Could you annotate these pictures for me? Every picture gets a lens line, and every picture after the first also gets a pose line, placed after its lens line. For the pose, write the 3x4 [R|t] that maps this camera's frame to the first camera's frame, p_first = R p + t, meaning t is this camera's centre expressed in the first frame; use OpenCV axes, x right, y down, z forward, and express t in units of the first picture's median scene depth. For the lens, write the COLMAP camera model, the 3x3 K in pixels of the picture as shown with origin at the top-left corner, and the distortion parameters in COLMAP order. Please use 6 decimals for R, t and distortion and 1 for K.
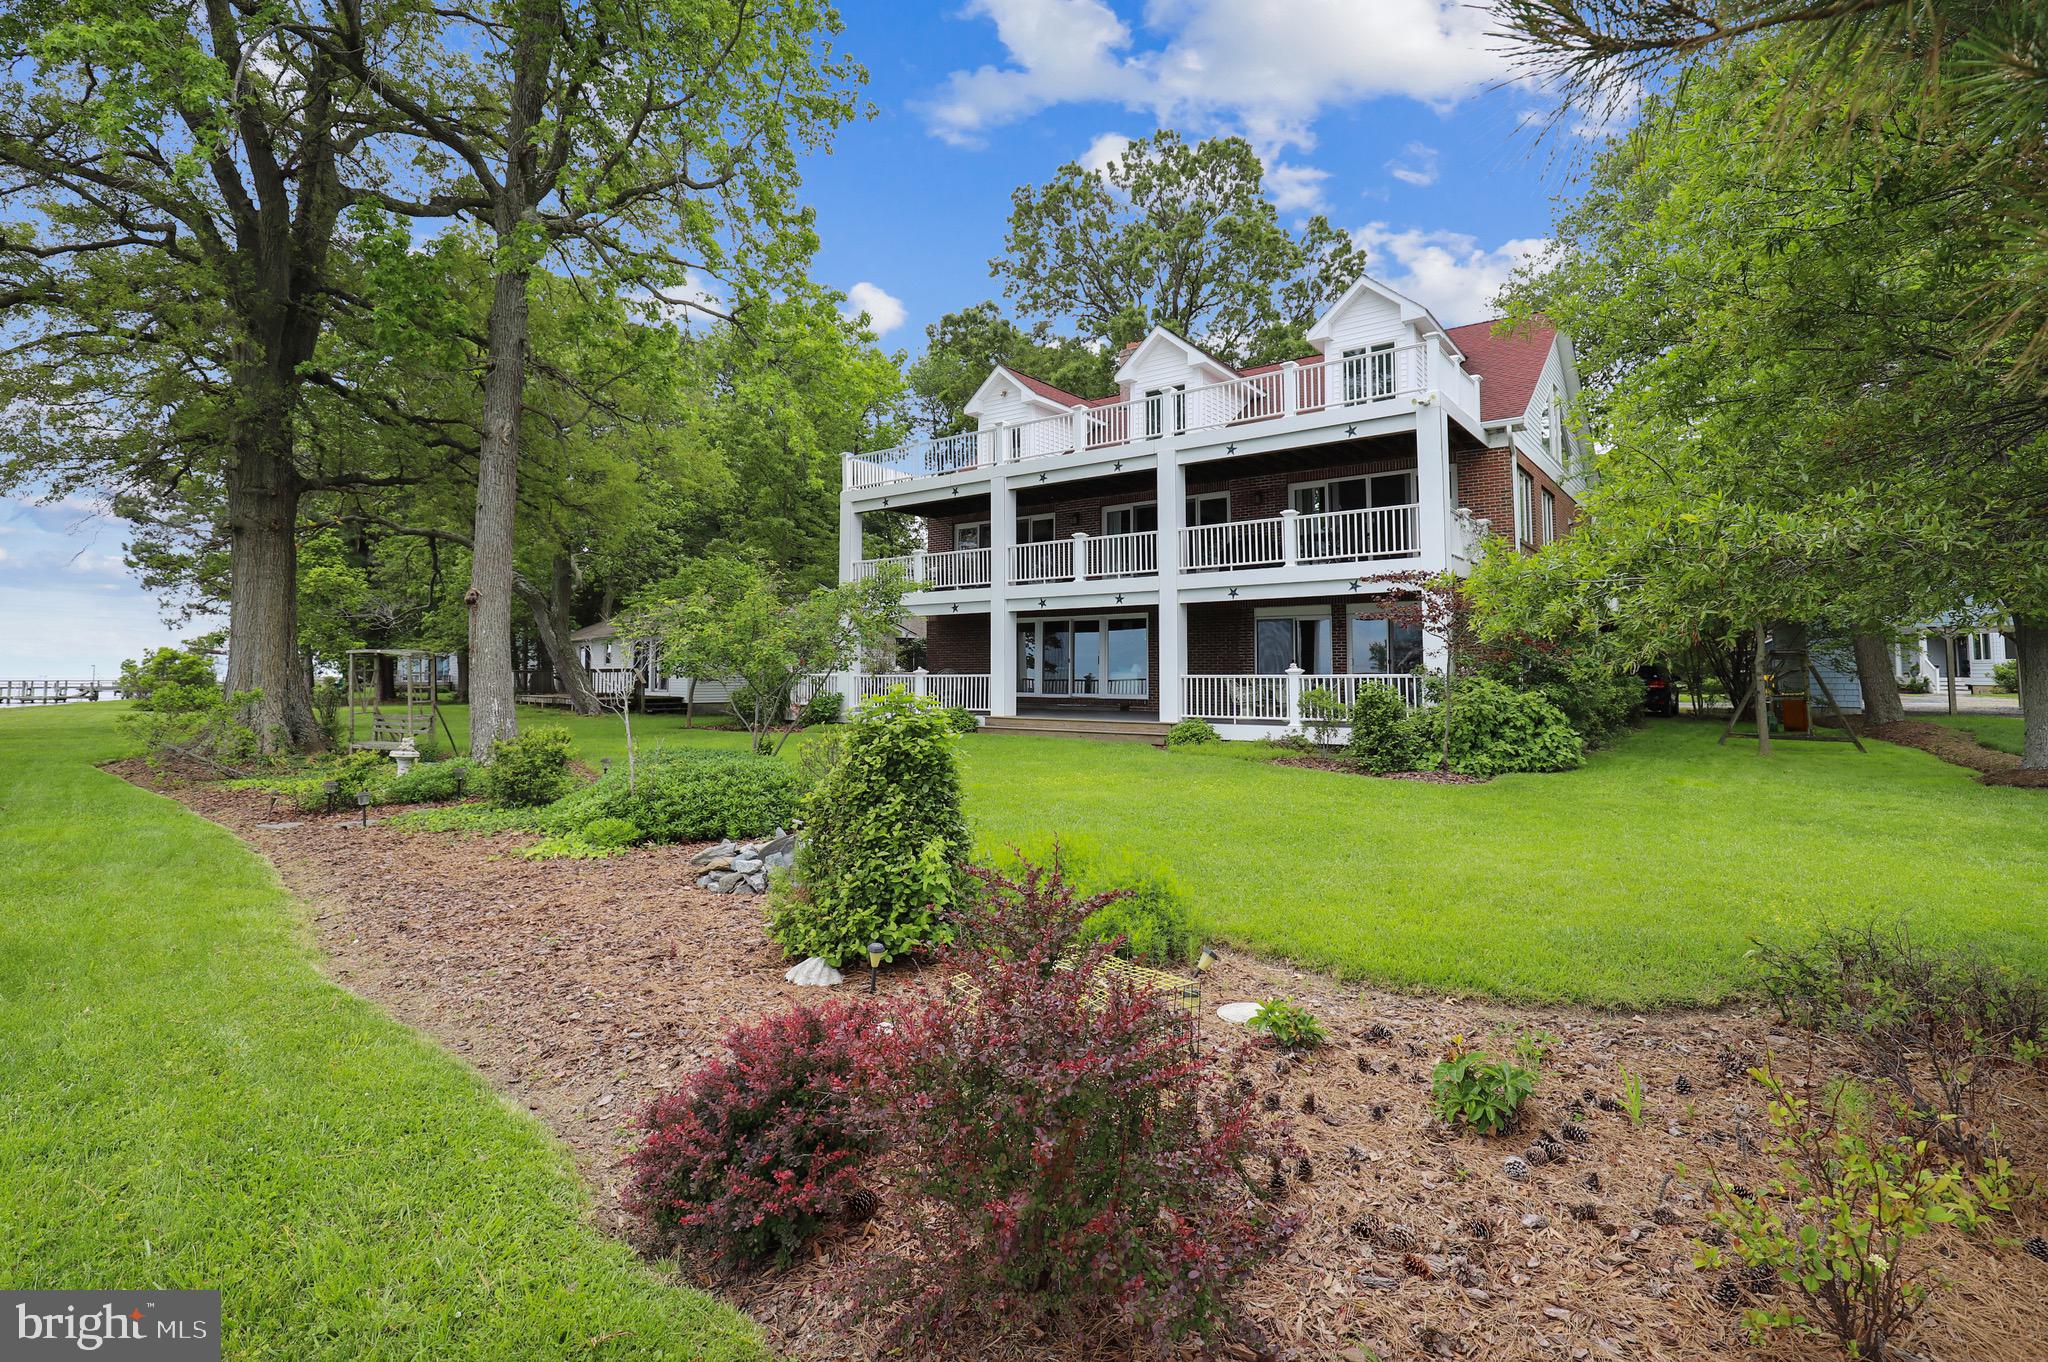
lens RADIAL K [[961.8, 0, 1034.8], [0, 961.8, 646.4], [0, 0, 1]] dist [-0.024942, -0.000586]
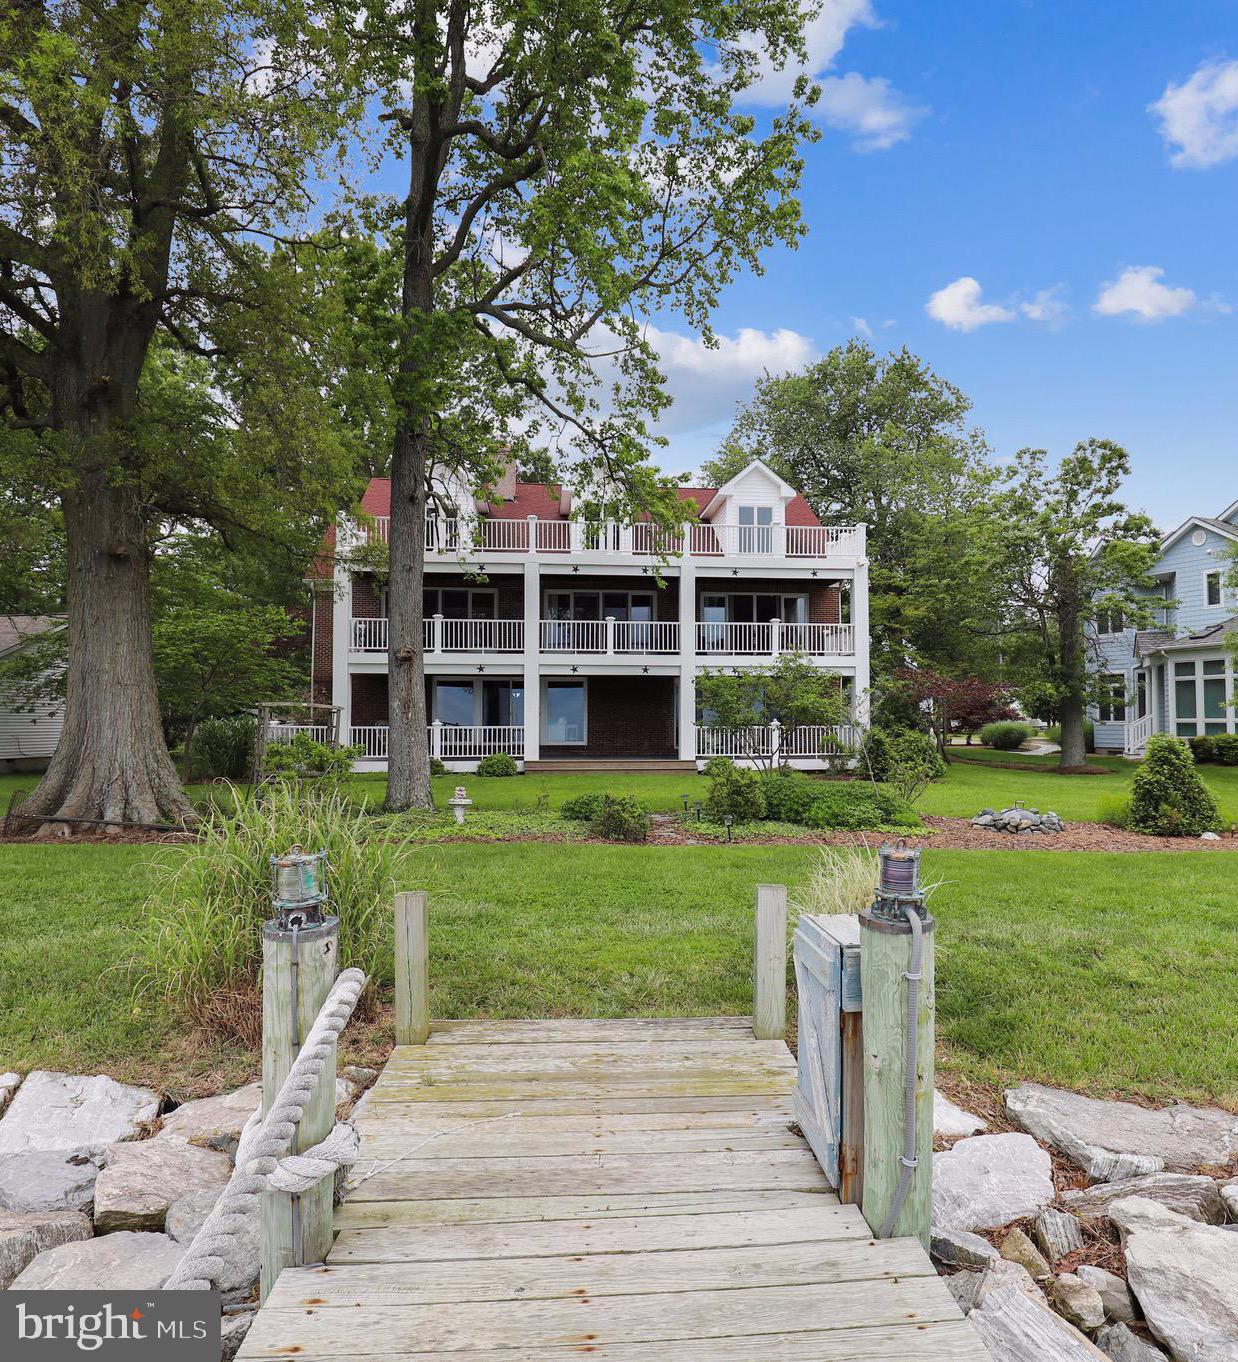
lens RADIAL K [[611.8, 0, 618.9], [0, 611.8, 720.4], [0, 0, 1]] dist [0.000442, 0.000006]
pose [[0.750591, 0.005696, 0.660743, -0.487203], [-0.018360, 0.999757, 0.012237, 0.010964], [-0.660512, -0.021316, 0.750513, 0.369253]]
